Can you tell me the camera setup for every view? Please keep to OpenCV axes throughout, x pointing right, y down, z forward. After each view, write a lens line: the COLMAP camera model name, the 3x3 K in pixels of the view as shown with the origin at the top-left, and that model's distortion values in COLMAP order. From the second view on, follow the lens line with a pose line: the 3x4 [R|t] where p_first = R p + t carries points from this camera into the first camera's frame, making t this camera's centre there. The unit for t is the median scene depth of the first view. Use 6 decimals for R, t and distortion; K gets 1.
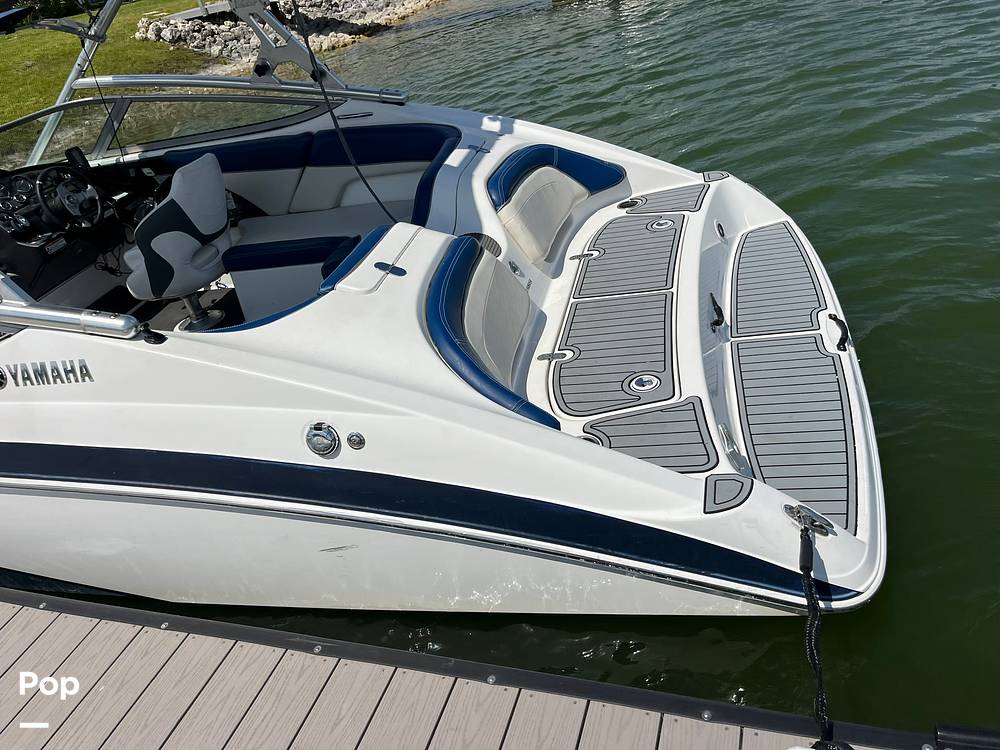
lens RADIAL K [[756.5, 0, 500.0], [0, 756.5, 375.0], [0, 0, 1]] dist [0.003257, -0.012538]
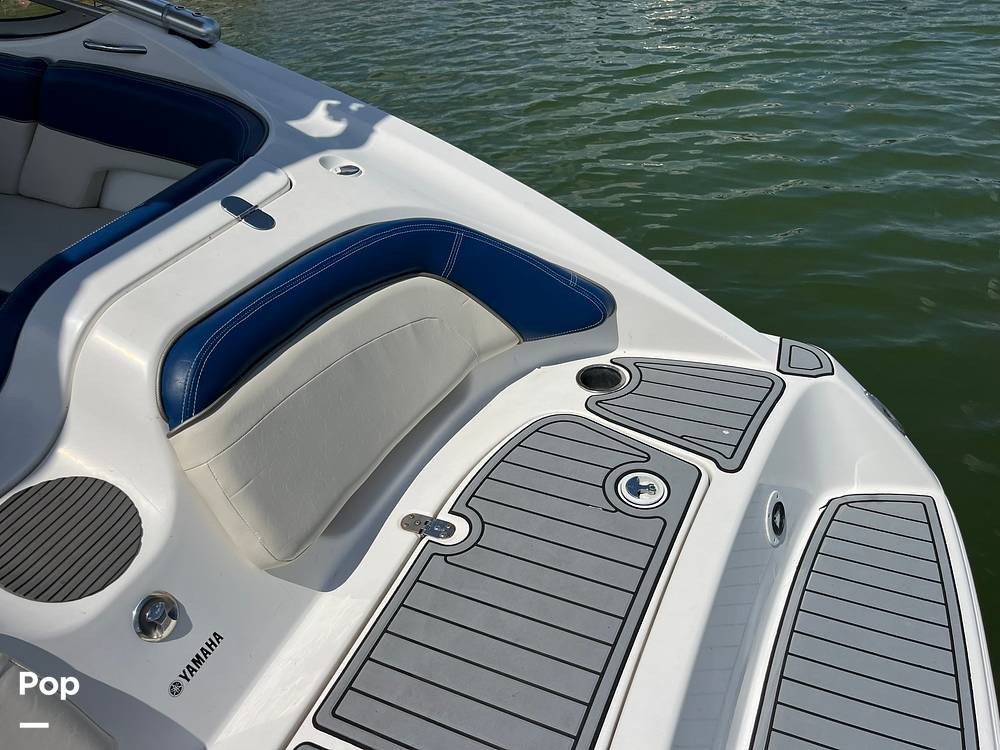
lens RADIAL K [[756.5, 0, 500.0], [0, 756.5, 375.0], [0, 0, 1]] dist [0.003257, -0.012538]
pose [[0.969964, 0.238788, -0.046372, 0.133679], [-0.232676, 0.966381, 0.109403, -0.266969], [0.070937, -0.095327, 0.992915, 0.547023]]
